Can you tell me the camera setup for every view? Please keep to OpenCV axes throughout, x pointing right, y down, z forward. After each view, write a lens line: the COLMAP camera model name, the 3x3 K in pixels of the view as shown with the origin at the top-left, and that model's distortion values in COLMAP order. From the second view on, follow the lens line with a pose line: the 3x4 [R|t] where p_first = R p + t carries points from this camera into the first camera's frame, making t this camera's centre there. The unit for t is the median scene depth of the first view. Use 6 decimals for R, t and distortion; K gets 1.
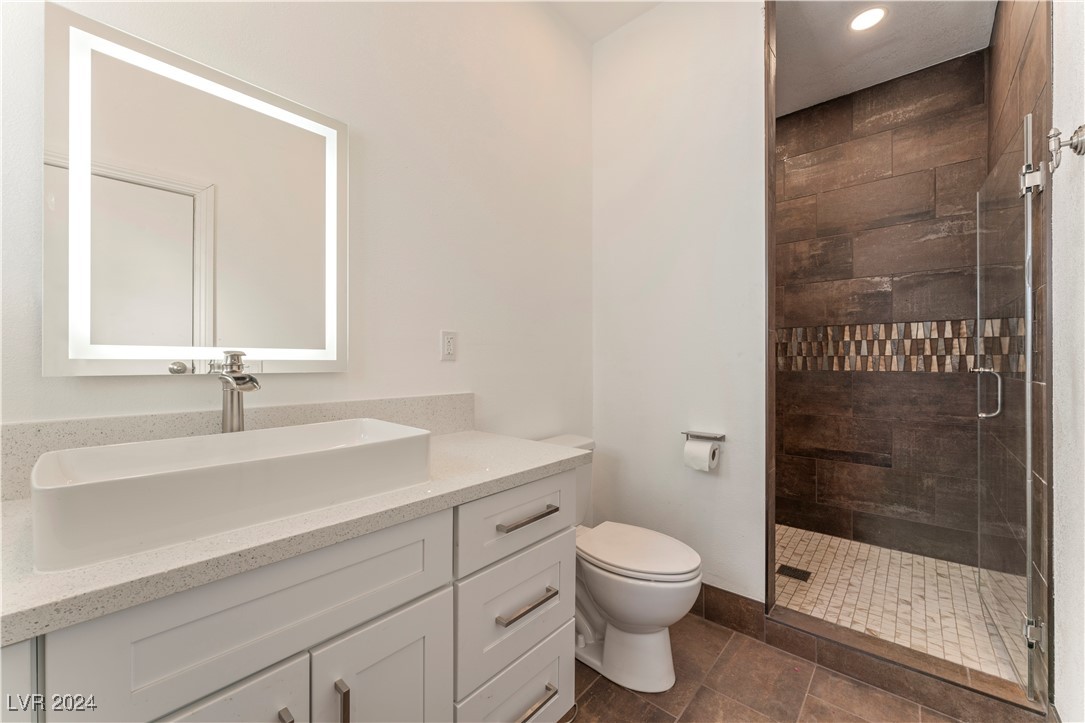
lens RADIAL K [[428.3, 0, 545.0], [0, 428.3, 358.3], [0, 0, 1]] dist [0.004550, 0.002743]
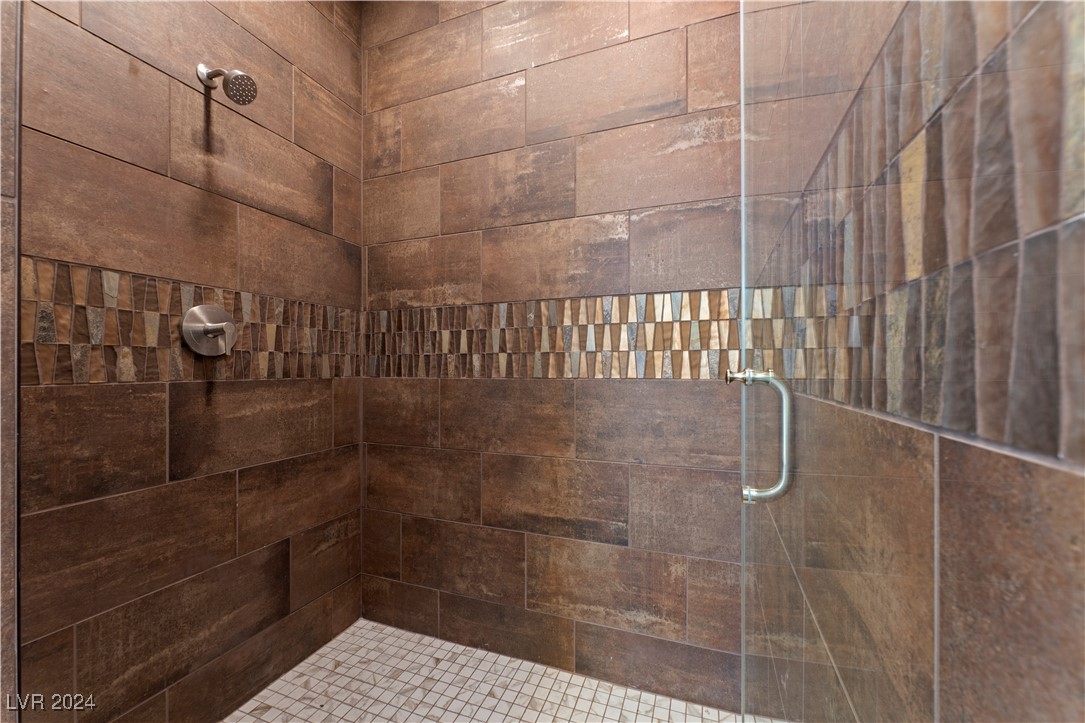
lens RADIAL K [[428.3, 0, 541.2], [0, 428.3, 366.5], [0, 0, 1]] dist [0.004550, 0.002743]
pose [[0.942481, -0.001080, 0.334259, 0.503773], [0.000121, 0.999996, 0.002890, 0.012523], [-0.334261, -0.002683, 0.942477, 0.497700]]
